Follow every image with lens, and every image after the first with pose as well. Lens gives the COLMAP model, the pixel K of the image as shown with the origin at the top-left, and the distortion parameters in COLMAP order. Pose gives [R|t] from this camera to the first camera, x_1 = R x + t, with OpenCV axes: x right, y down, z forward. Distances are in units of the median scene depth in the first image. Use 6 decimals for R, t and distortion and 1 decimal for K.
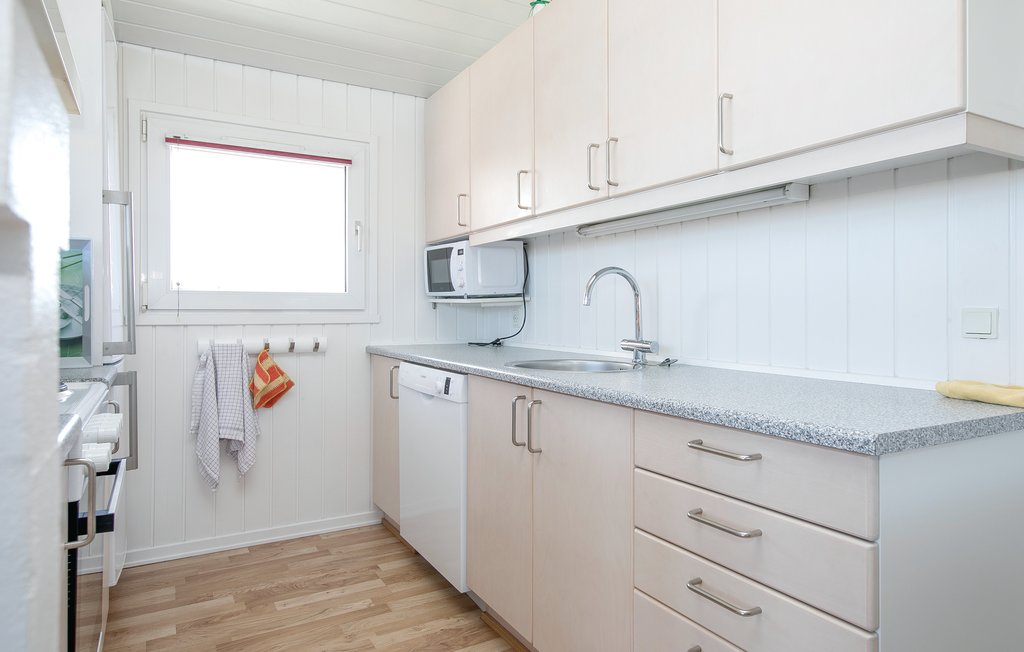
lens RADIAL K [[599.0, 0, 495.1], [0, 599.0, 312.1], [0, 0, 1]] dist [0.004599, 0.000087]
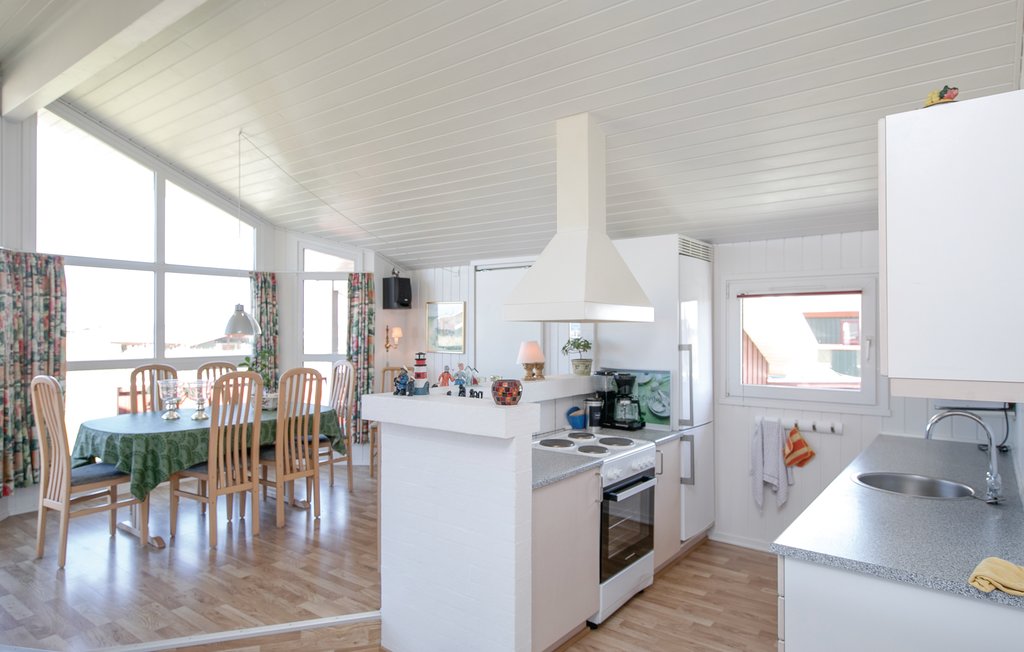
lens RADIAL K [[599.0, 0, 529.0], [0, 599.0, 324.0], [0, 0, 1]] dist [0.004599, 0.000087]
pose [[0.398705, -0.012020, -0.917000, 0.771928], [-0.001427, 0.999905, -0.013727, -0.184856], [0.917078, 0.006781, 0.398650, -0.216726]]
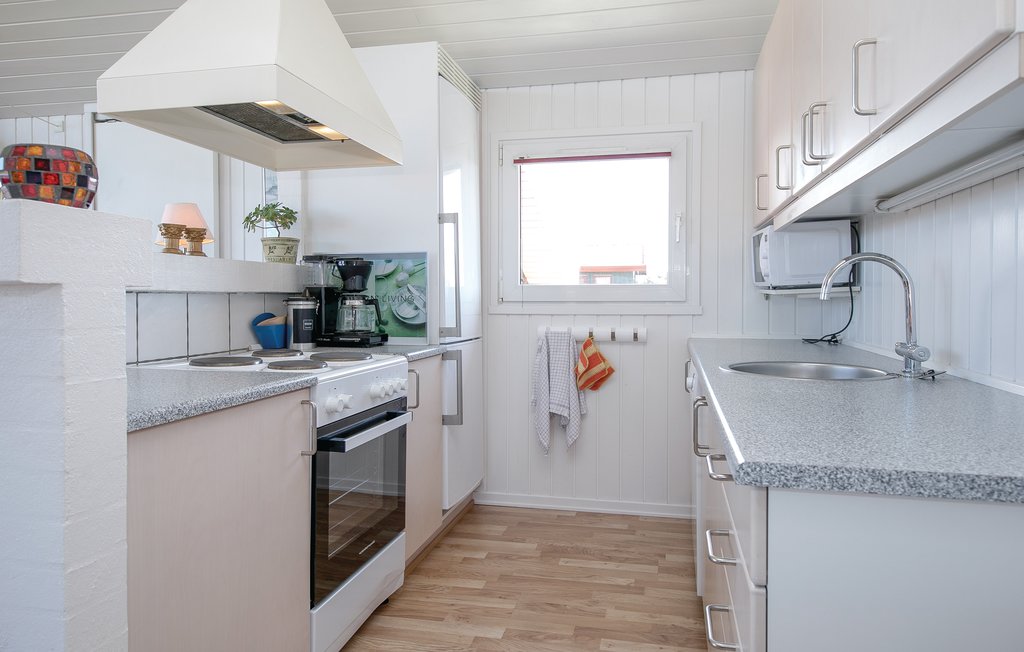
lens RADIAL K [[649.4, 0, 540.4], [0, 649.4, 311.7], [0, 0, 1]] dist [0.009587, -0.001486]
pose [[0.757592, 0.012701, -0.652605, 0.352277], [0.000844, 0.999791, 0.020438, -0.010682], [0.652728, -0.016035, 0.757423, 0.035370]]
